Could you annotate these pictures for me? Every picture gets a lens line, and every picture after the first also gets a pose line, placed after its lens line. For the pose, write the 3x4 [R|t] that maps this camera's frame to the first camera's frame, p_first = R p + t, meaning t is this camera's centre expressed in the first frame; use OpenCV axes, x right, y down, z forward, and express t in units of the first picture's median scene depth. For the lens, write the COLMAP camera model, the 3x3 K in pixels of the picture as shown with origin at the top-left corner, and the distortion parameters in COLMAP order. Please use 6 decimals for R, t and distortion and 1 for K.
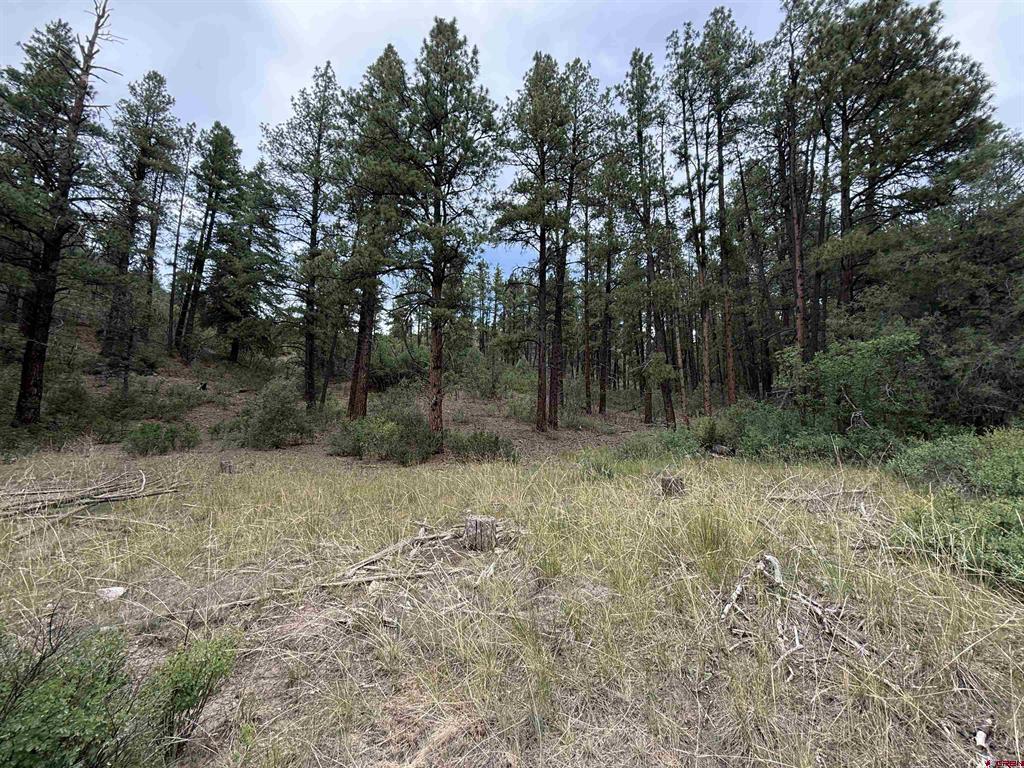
lens RADIAL K [[407.8, 0, 514.8], [0, 407.8, 384.5], [0, 0, 1]] dist [0.001399, -0.000253]
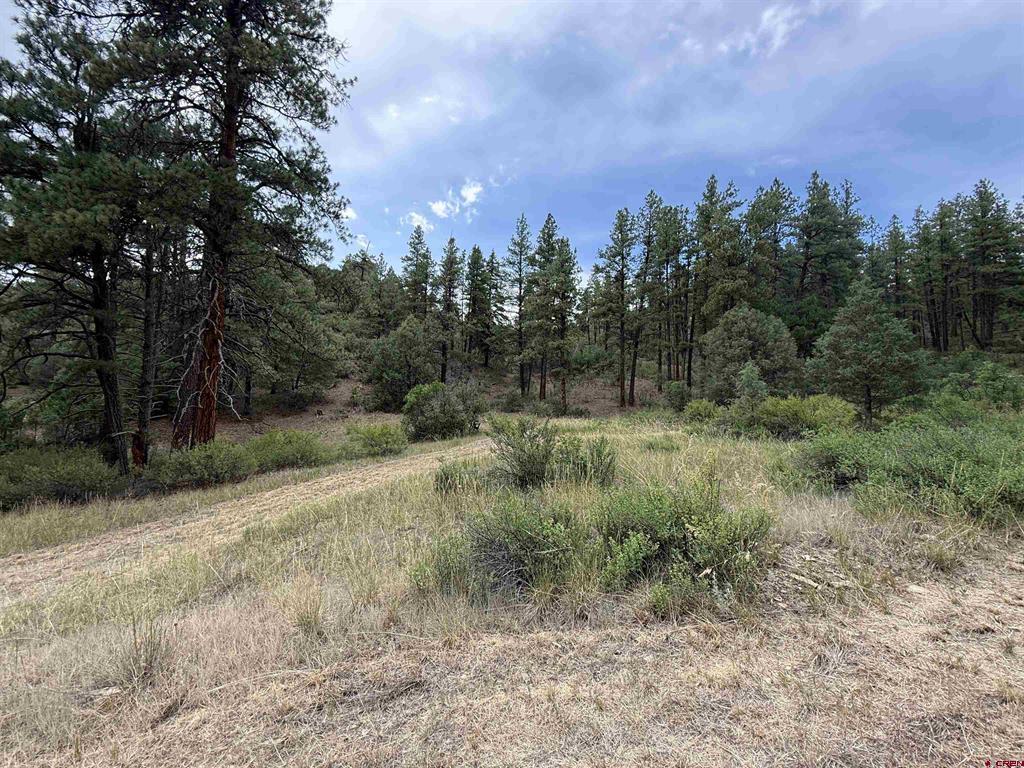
lens RADIAL K [[407.8, 0, 512.5], [0, 407.8, 385.5], [0, 0, 1]] dist [0.001399, -0.000253]
pose [[0.877778, -0.010535, -0.478952, 0.386115], [0.052239, 0.995901, 0.073833, -0.117023], [0.476211, -0.089829, 0.874731, -0.723296]]
